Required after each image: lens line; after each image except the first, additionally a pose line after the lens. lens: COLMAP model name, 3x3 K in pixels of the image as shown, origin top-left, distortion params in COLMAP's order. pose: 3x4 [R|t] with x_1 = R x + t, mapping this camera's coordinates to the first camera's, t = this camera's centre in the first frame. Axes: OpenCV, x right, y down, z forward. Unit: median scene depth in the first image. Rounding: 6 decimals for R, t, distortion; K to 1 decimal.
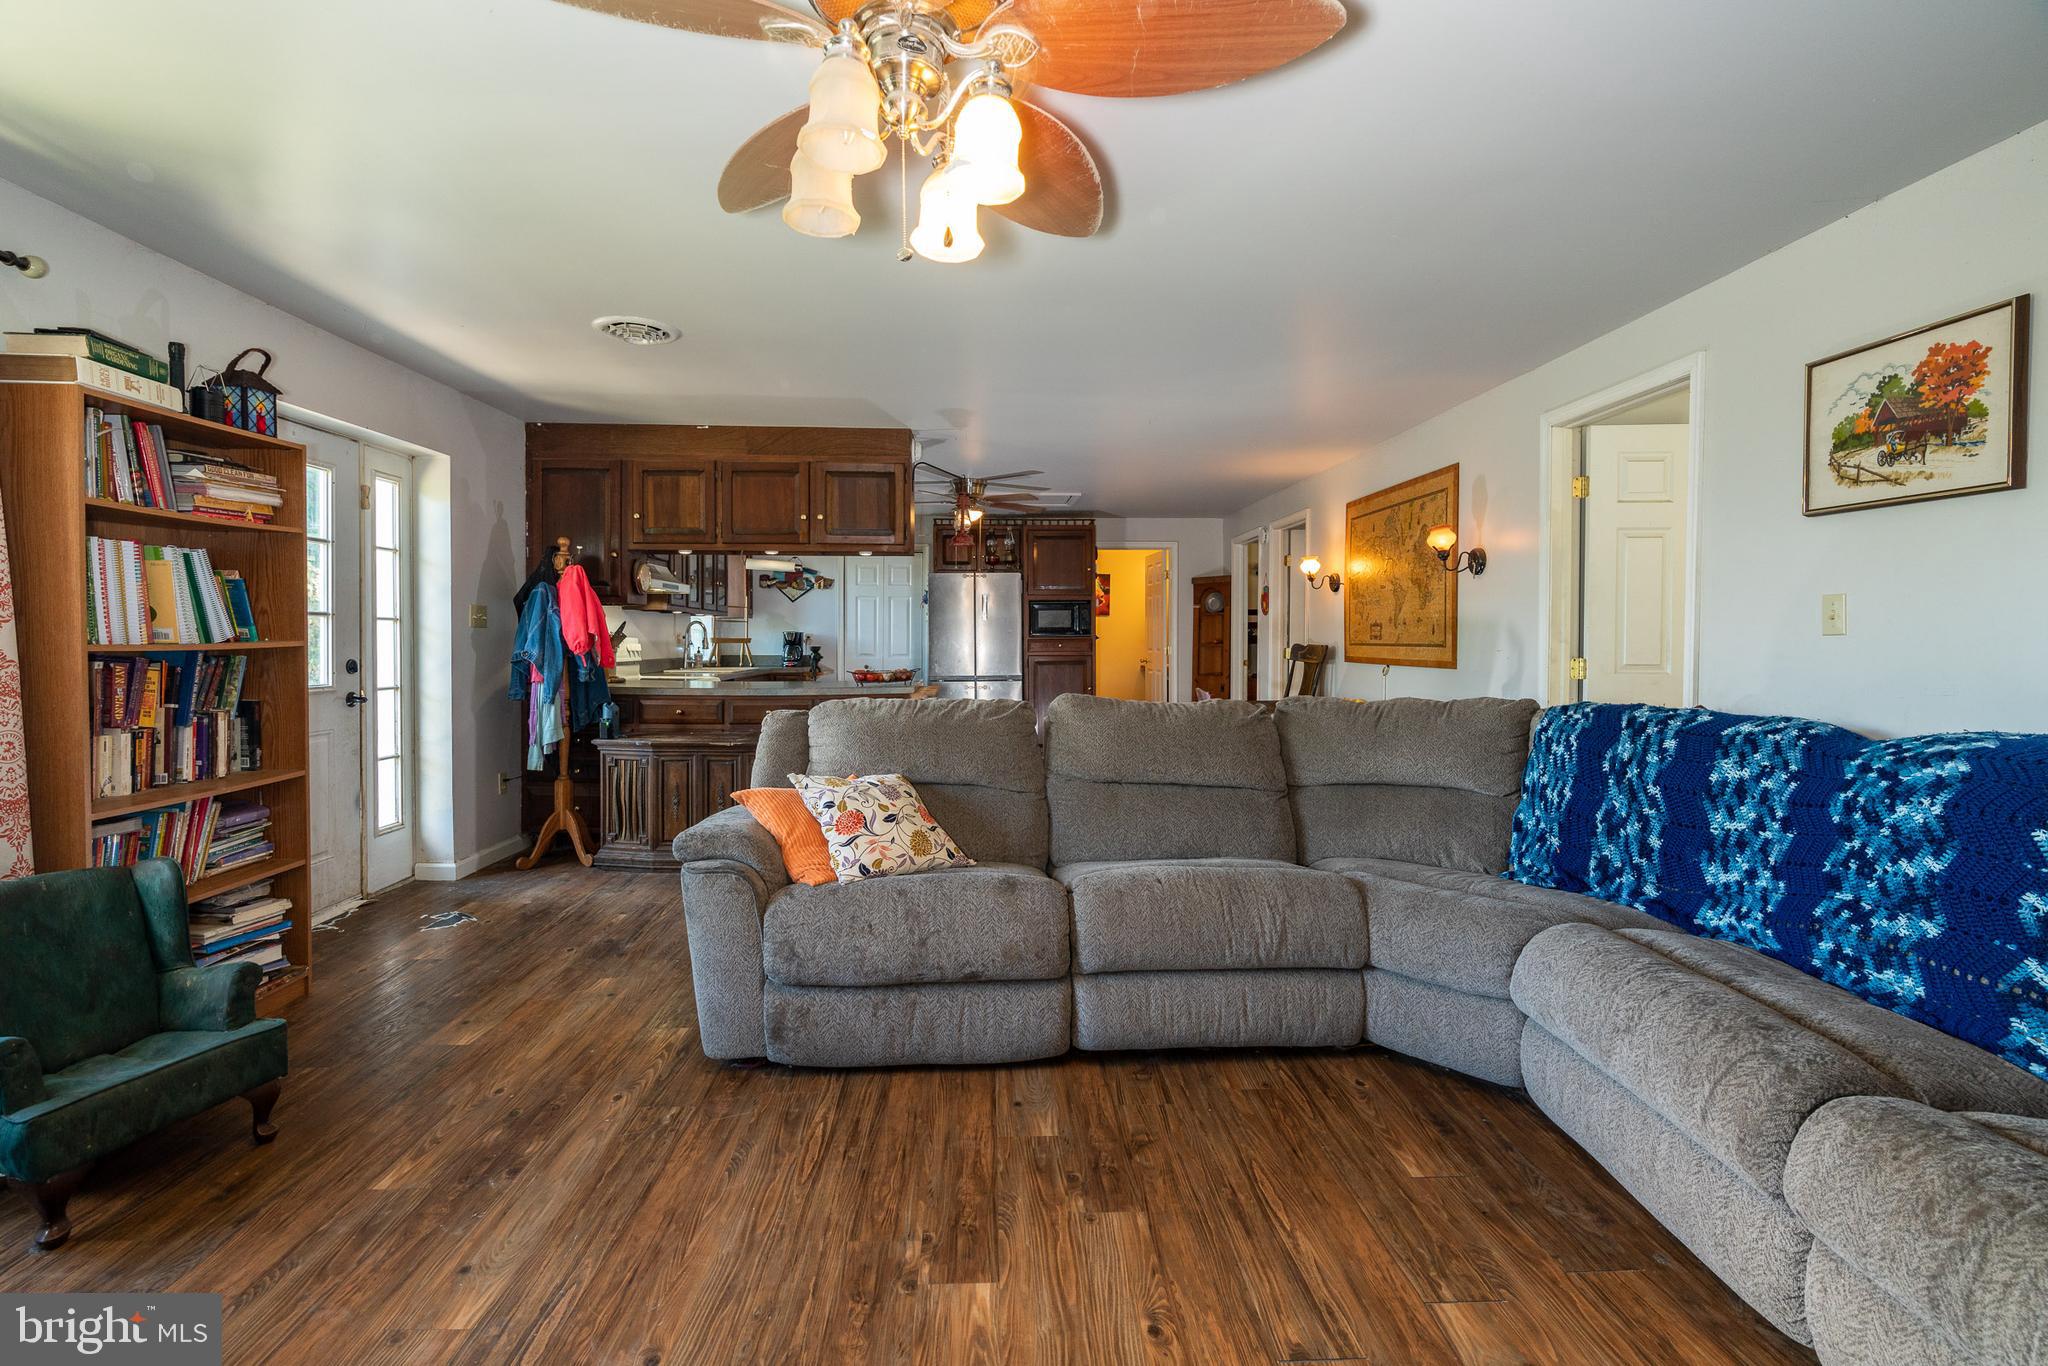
lens RADIAL K [[924.9, 0, 1014.1], [0, 924.9, 655.8], [0, 0, 1]] dist [-0.015510, 0.008416]
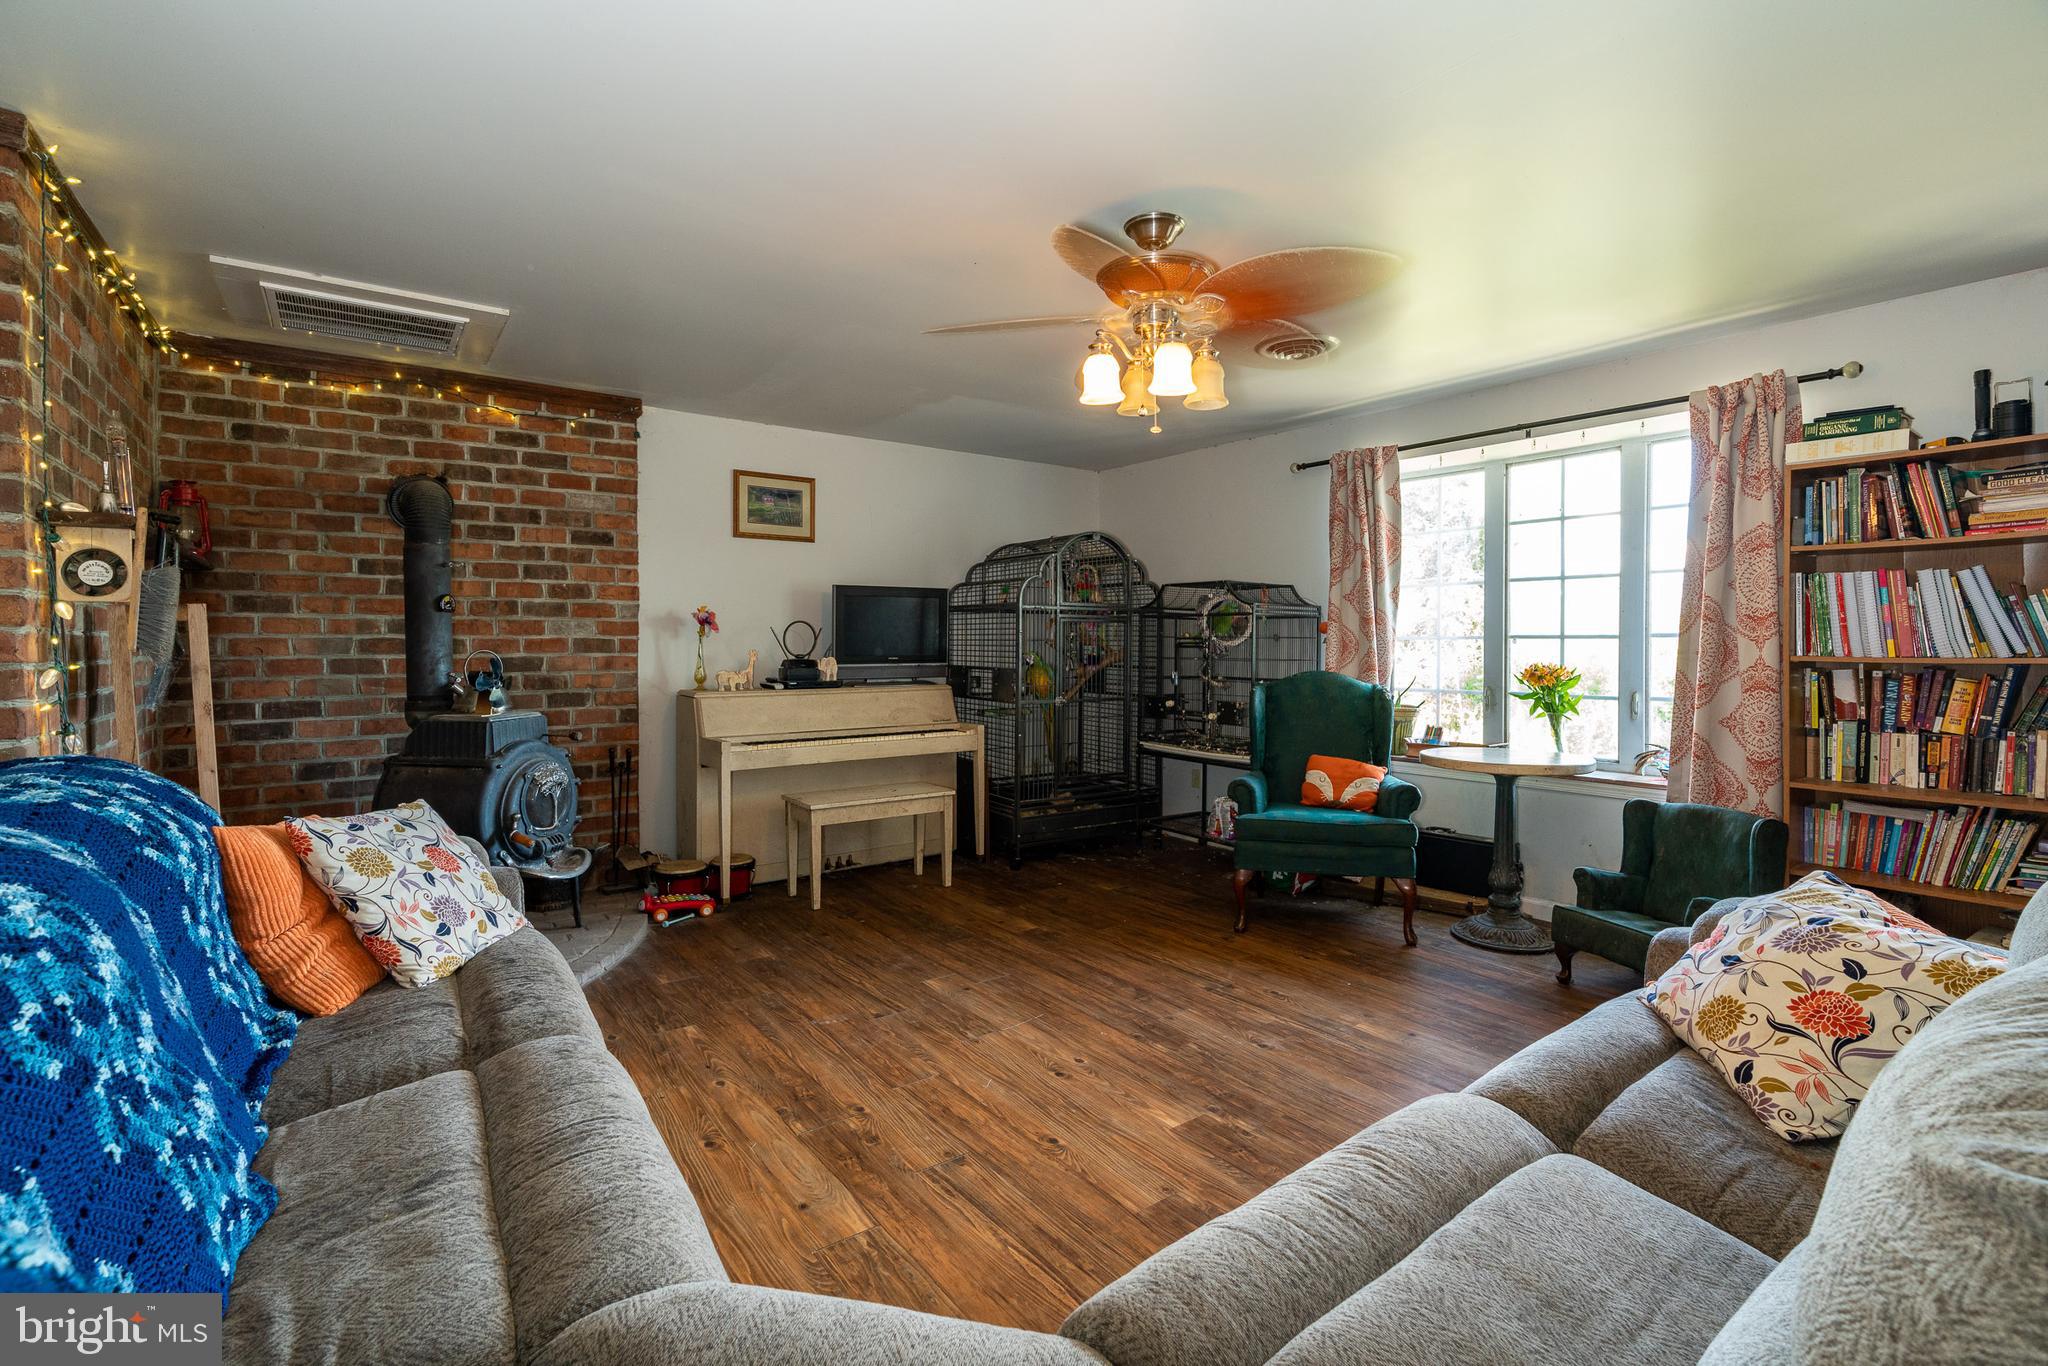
lens RADIAL K [[924.9, 0, 1014.1], [0, 924.9, 655.8], [0, 0, 1]] dist [-0.015510, 0.008416]
pose [[-0.825162, 0.004851, -0.564876, 0.687269], [-0.016420, 0.999335, 0.032569, -0.037106], [0.564658, 0.036150, -0.824533, 1.450970]]
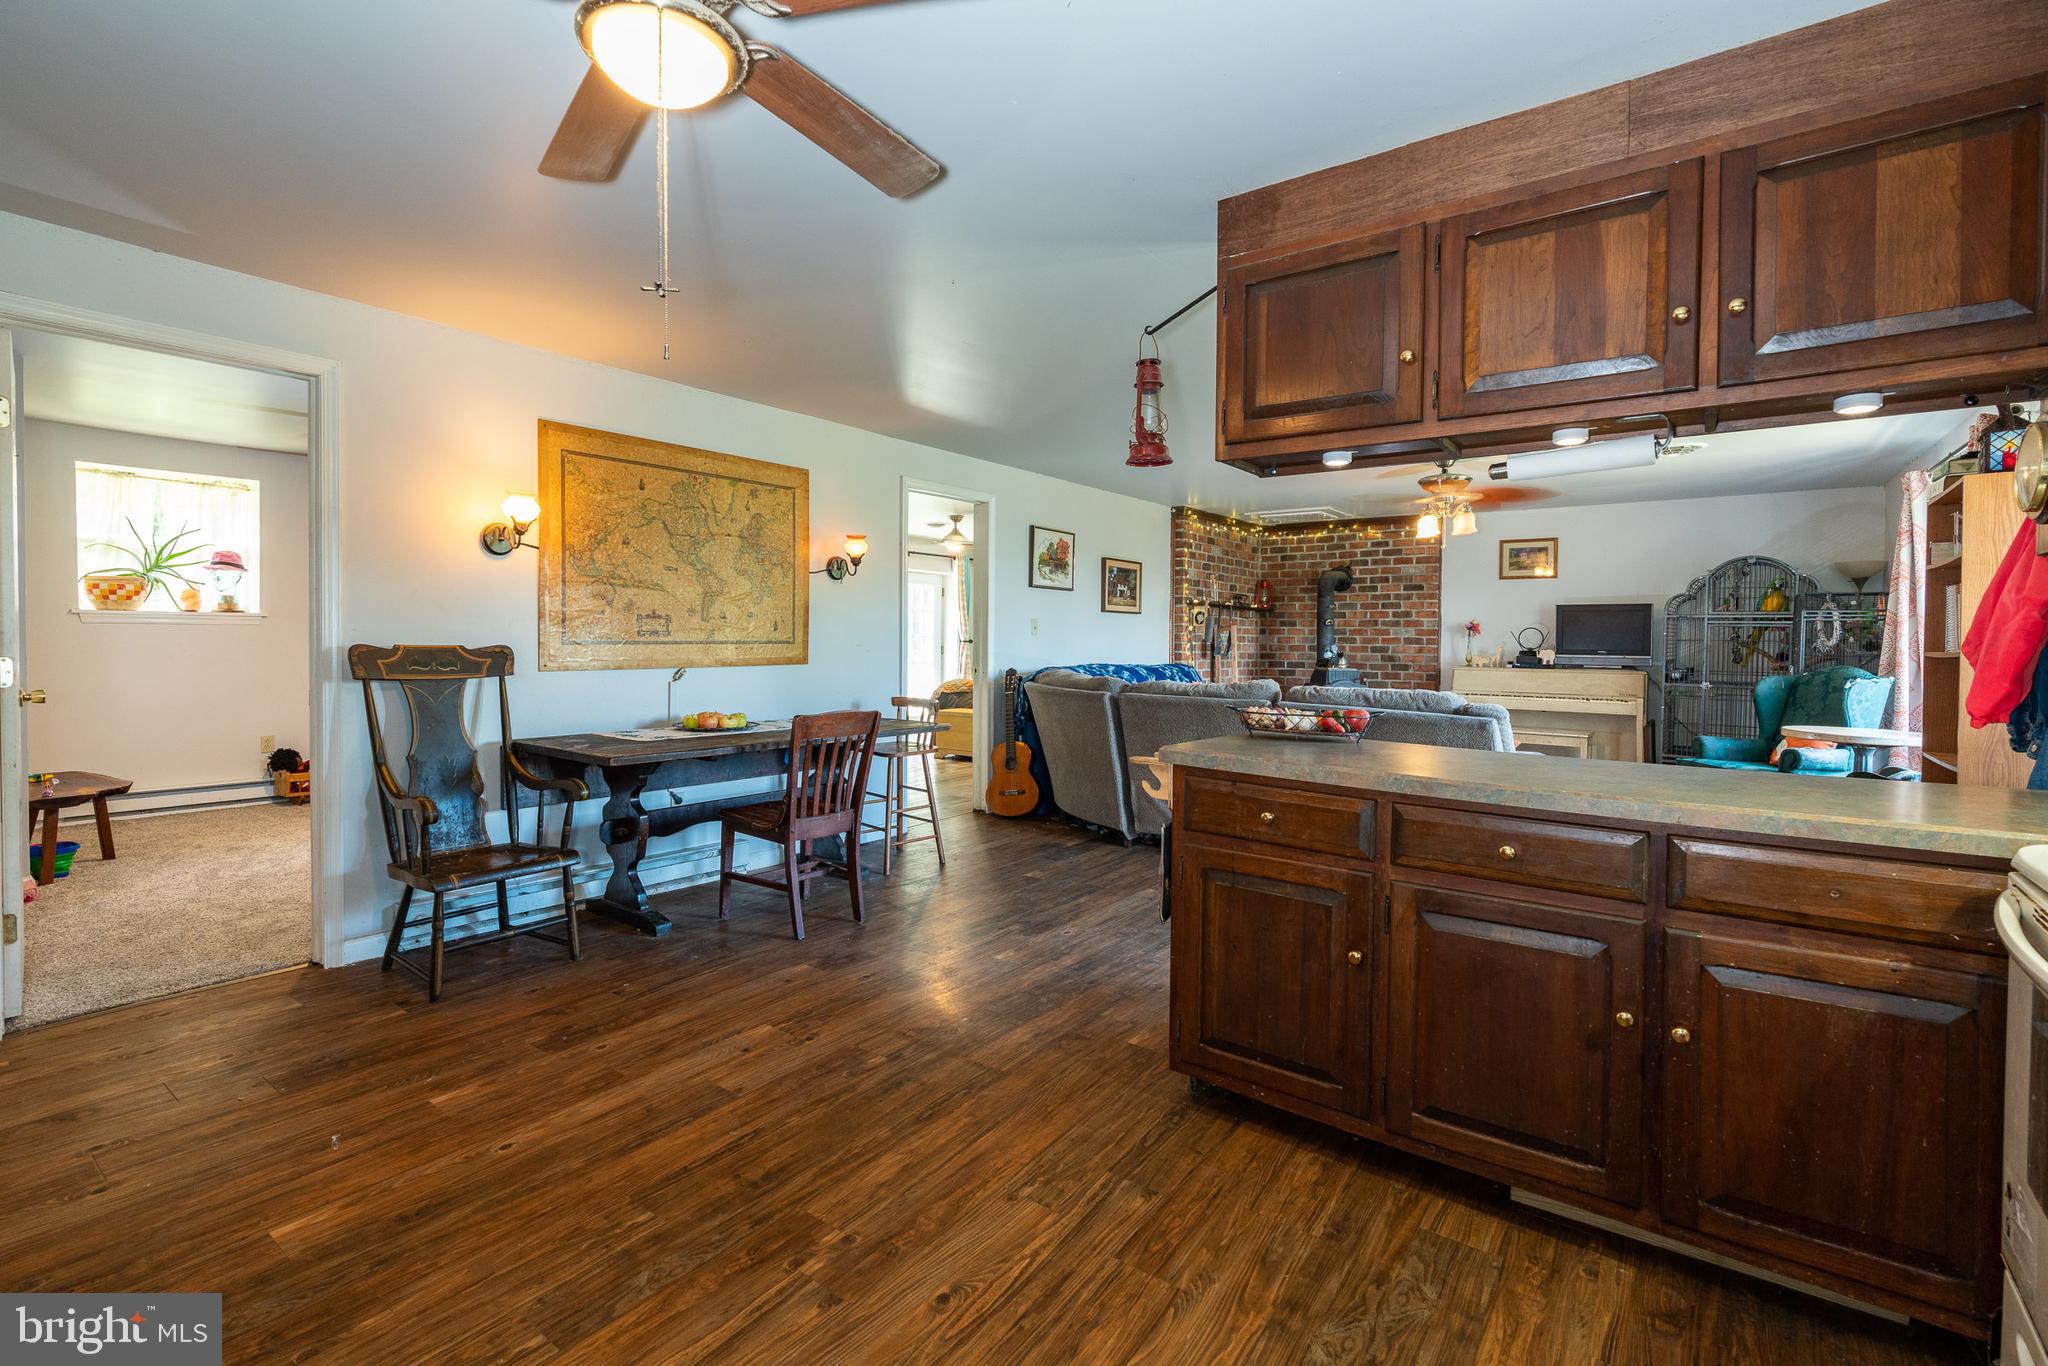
lens RADIAL K [[924.9, 0, 1014.1], [0, 924.9, 655.8], [0, 0, 1]] dist [-0.015510, 0.008416]
pose [[-0.779850, -0.024417, 0.625490, -0.746698], [0.000867, 0.999196, 0.040086, -0.074947], [-0.625966, 0.031804, -0.779201, 3.365182]]
